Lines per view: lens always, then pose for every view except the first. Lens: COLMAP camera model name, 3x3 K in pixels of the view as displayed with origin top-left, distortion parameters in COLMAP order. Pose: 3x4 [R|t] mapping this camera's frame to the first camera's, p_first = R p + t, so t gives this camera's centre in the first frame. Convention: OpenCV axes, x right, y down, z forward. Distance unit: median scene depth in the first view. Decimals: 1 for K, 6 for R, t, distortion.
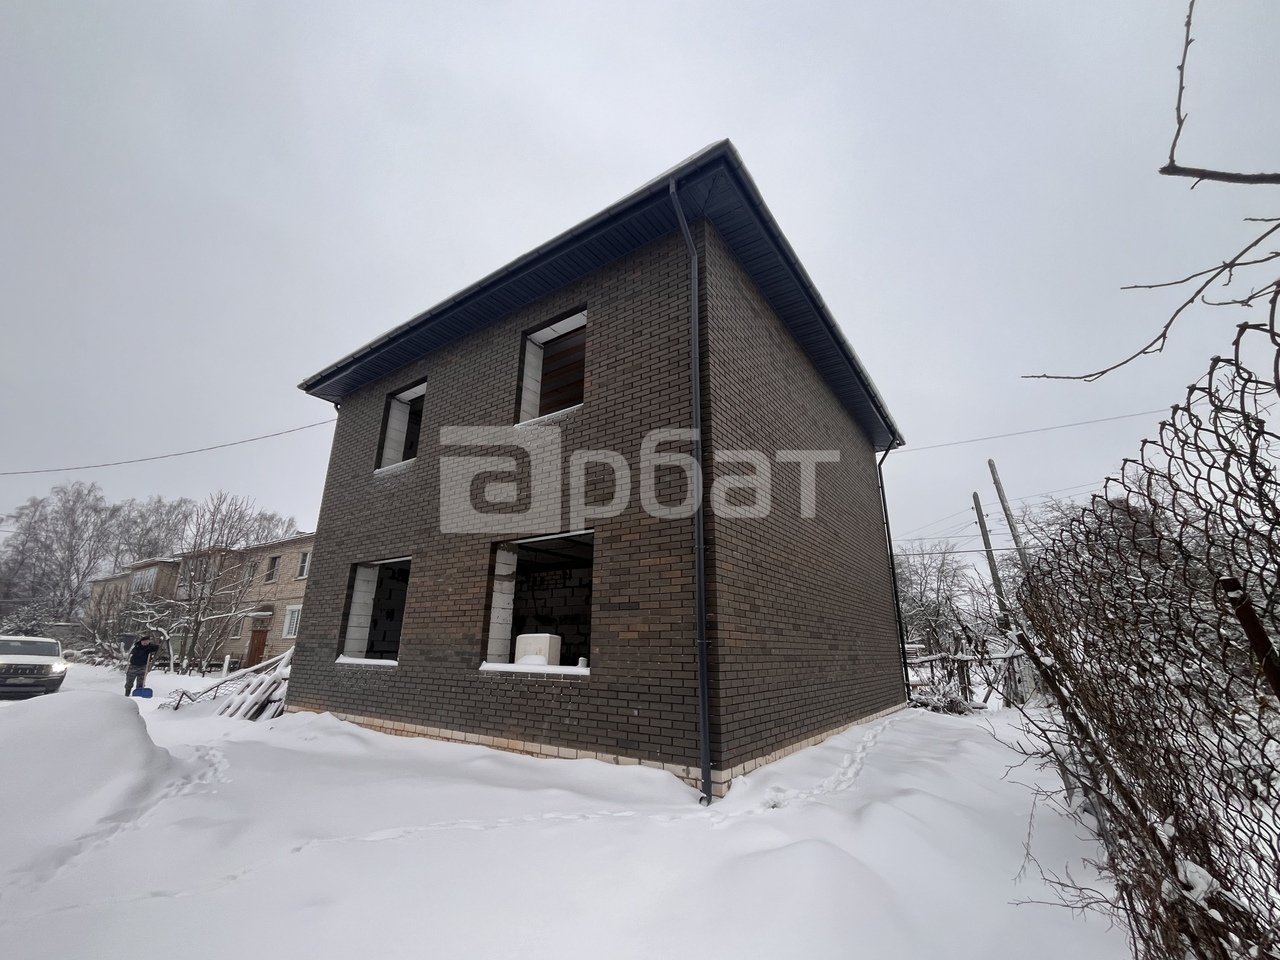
lens RADIAL K [[524.0, 0, 636.3], [0, 524.0, 488.3], [0, 0, 1]] dist [-0.015466, 0.000029]
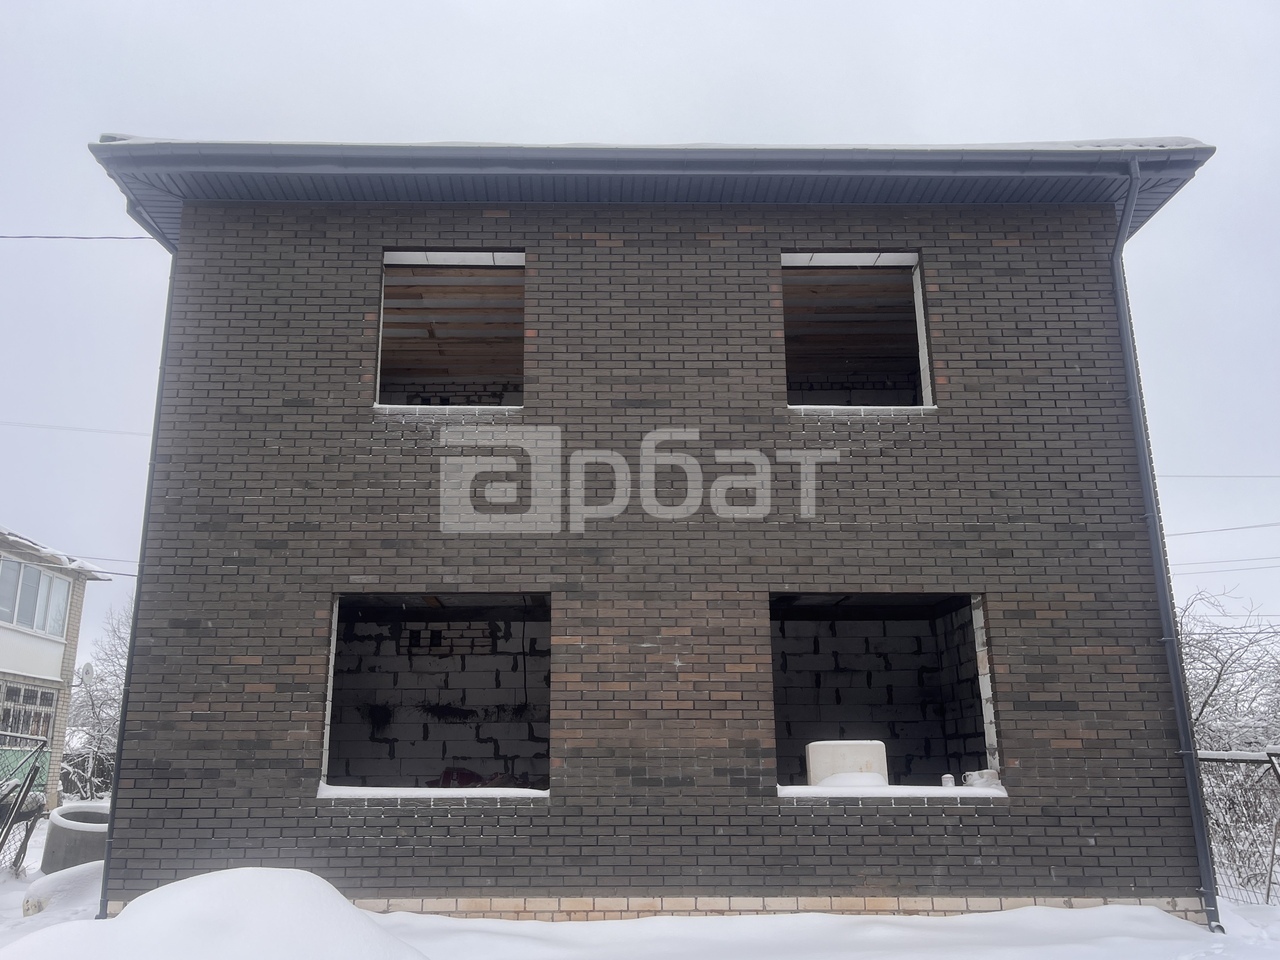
lens RADIAL K [[1032.3, 0, 571.4], [0, 1032.3, 492.6], [0, 0, 1]] dist [0.061922, -0.074113]
pose [[0.818586, 0.137771, 0.557616, -1.347455], [-0.158623, 0.987277, -0.011069, 0.042622], [-0.552047, -0.079390, 0.830025, 0.137608]]
